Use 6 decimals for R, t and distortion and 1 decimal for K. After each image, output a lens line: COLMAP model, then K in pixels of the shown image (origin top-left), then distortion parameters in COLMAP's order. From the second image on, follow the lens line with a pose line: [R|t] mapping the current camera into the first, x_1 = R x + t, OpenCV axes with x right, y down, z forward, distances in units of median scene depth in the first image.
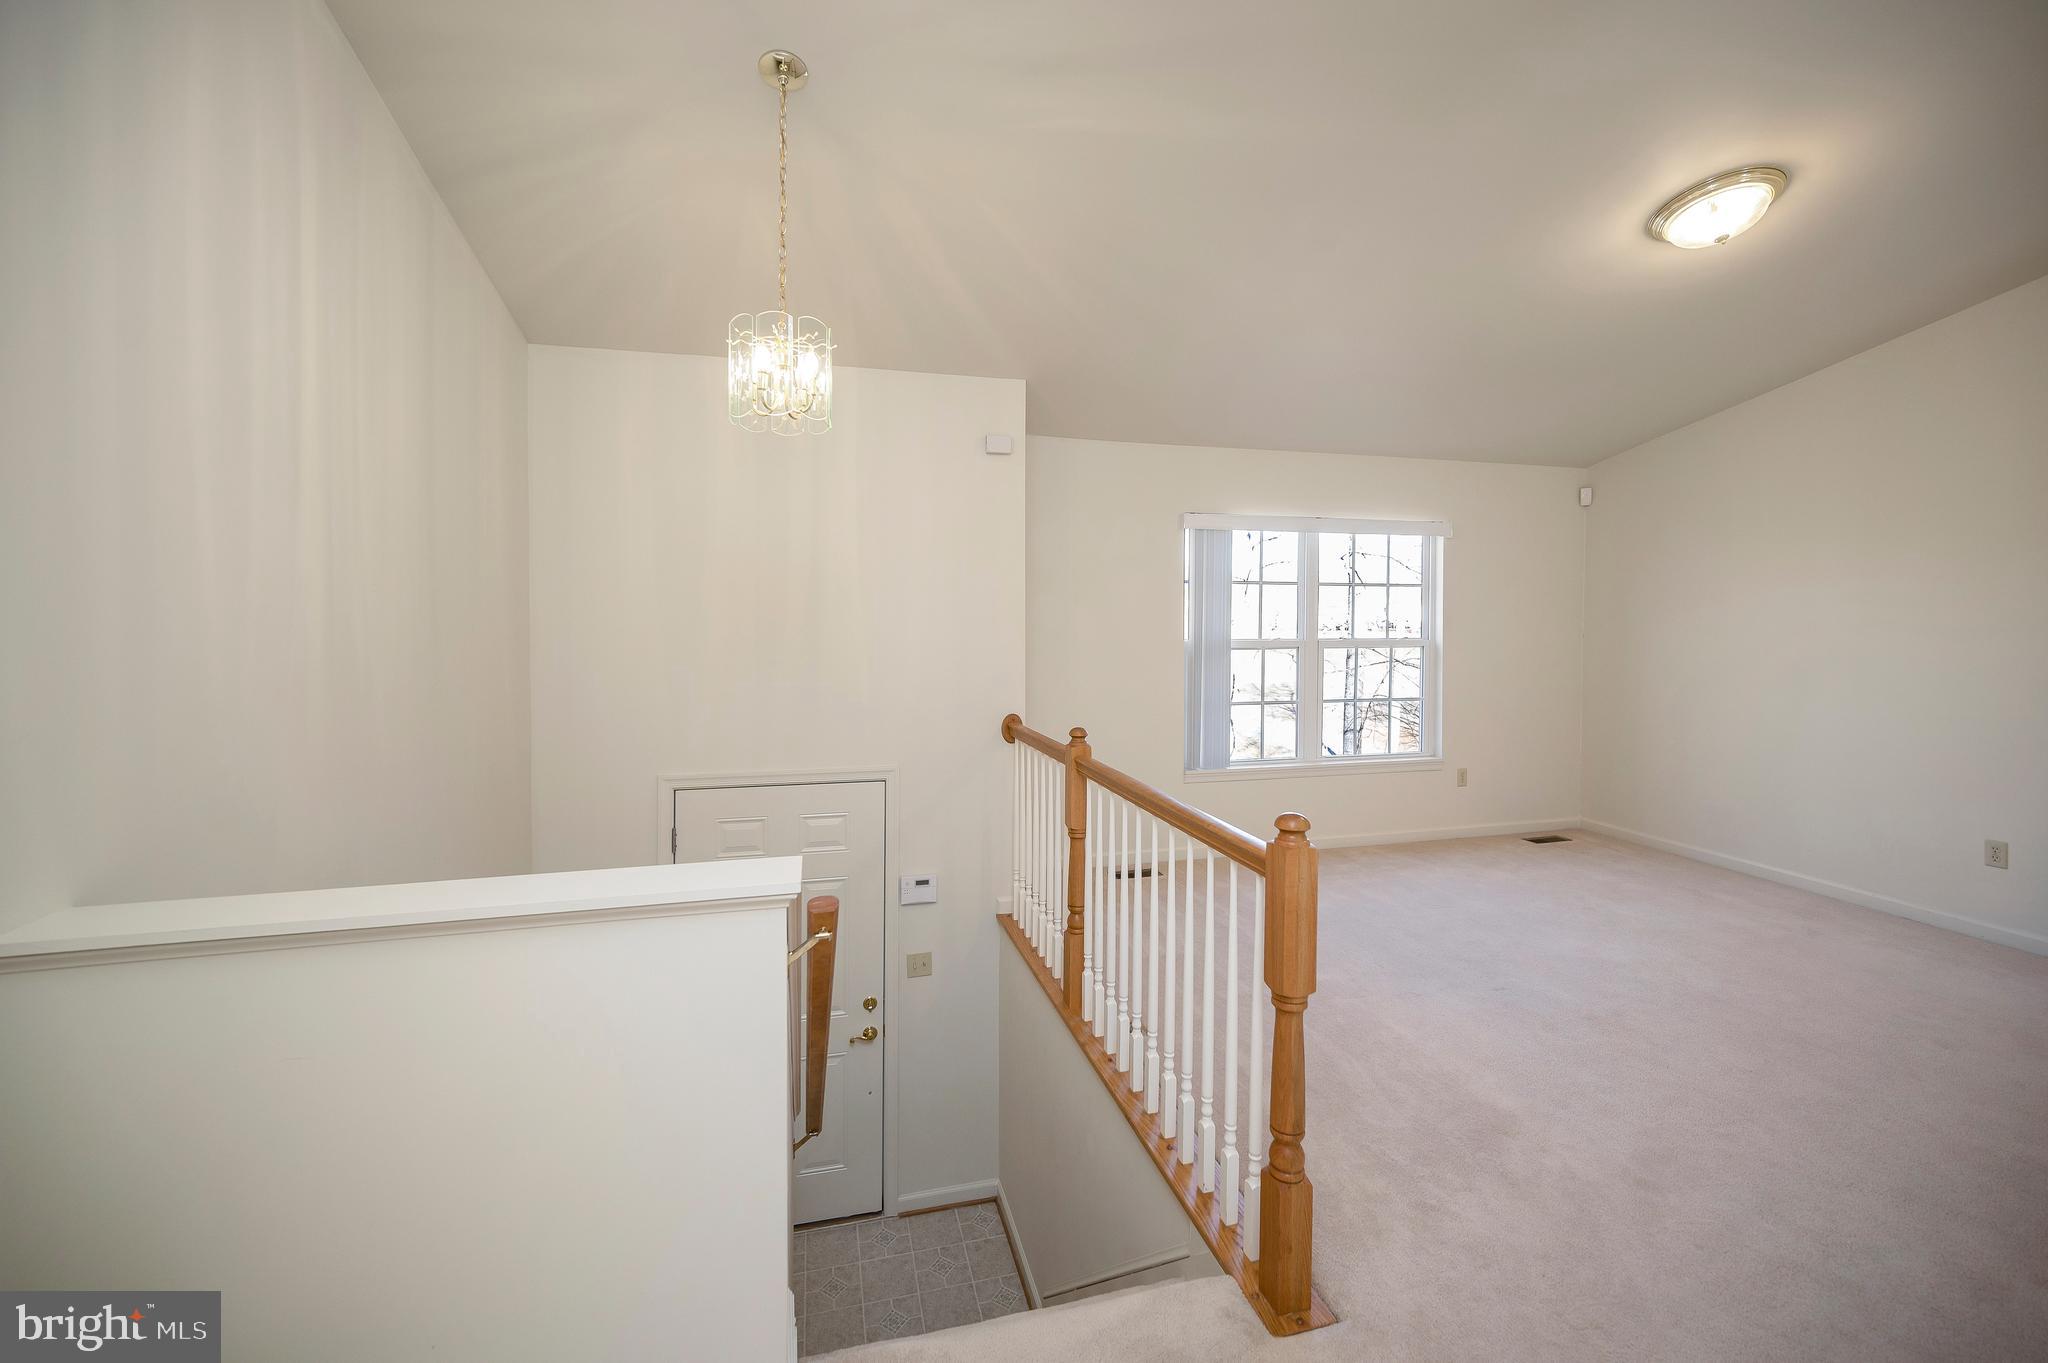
lens RADIAL K [[829.6, 0, 1030.4], [0, 829.6, 642.6], [0, 0, 1]] dist [-0.000498, -0.000090]
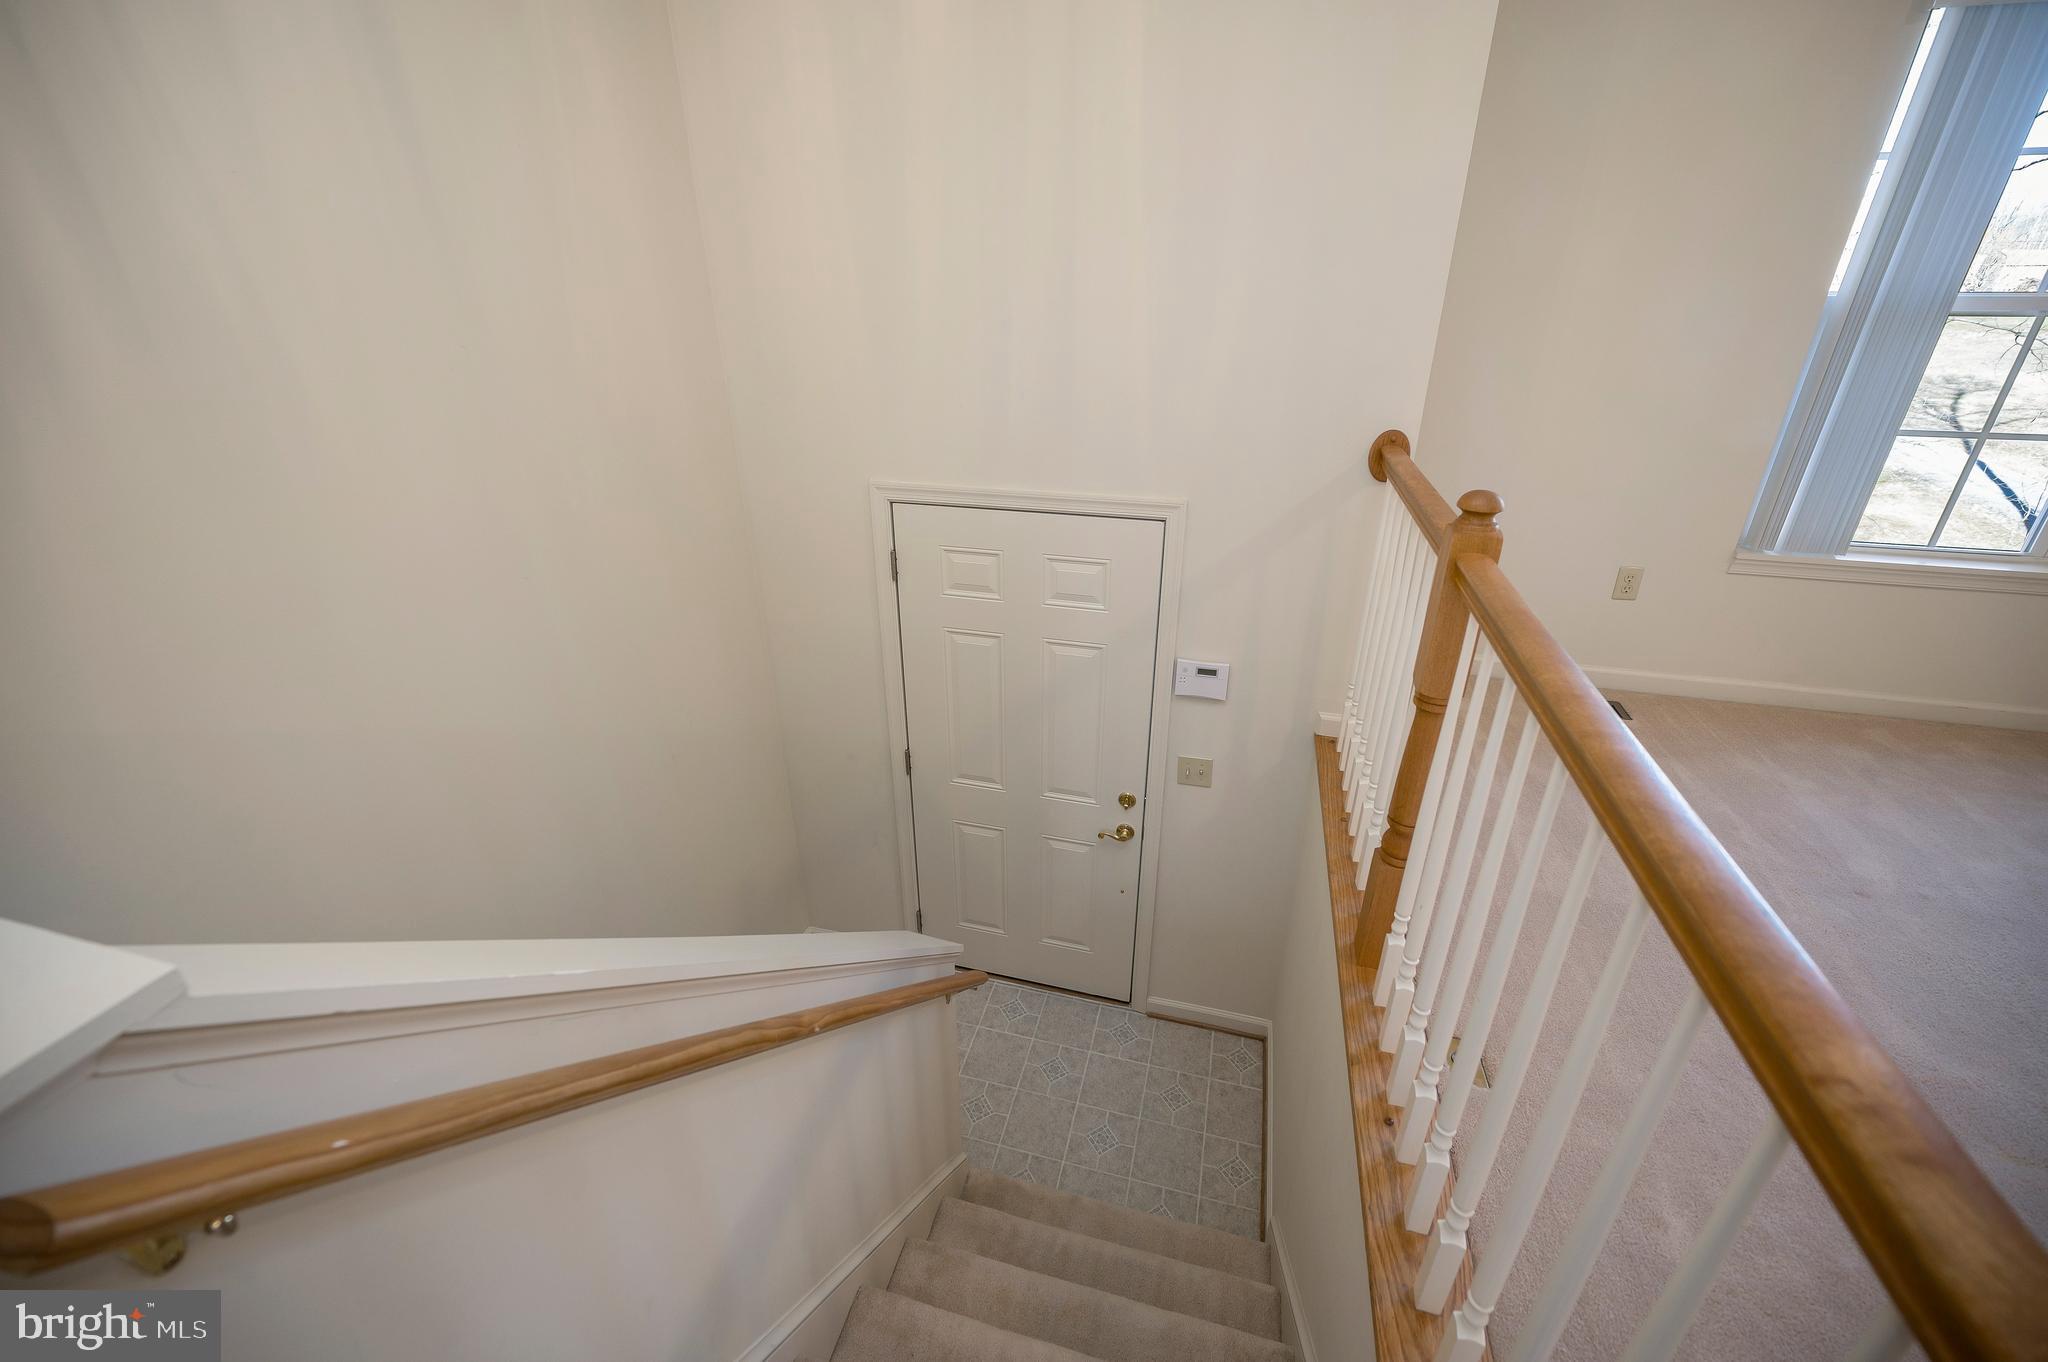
lens RADIAL K [[813.9, 0, 1038.8], [0, 813.9, 660.5], [0, 0, 1]] dist [0.001624, 0.000020]
pose [[0.867801, 0.205654, -0.452358, 0.054383], [-0.008233, 0.916164, 0.400718, 0.009210], [0.496843, -0.344020, 0.796741, 0.398625]]
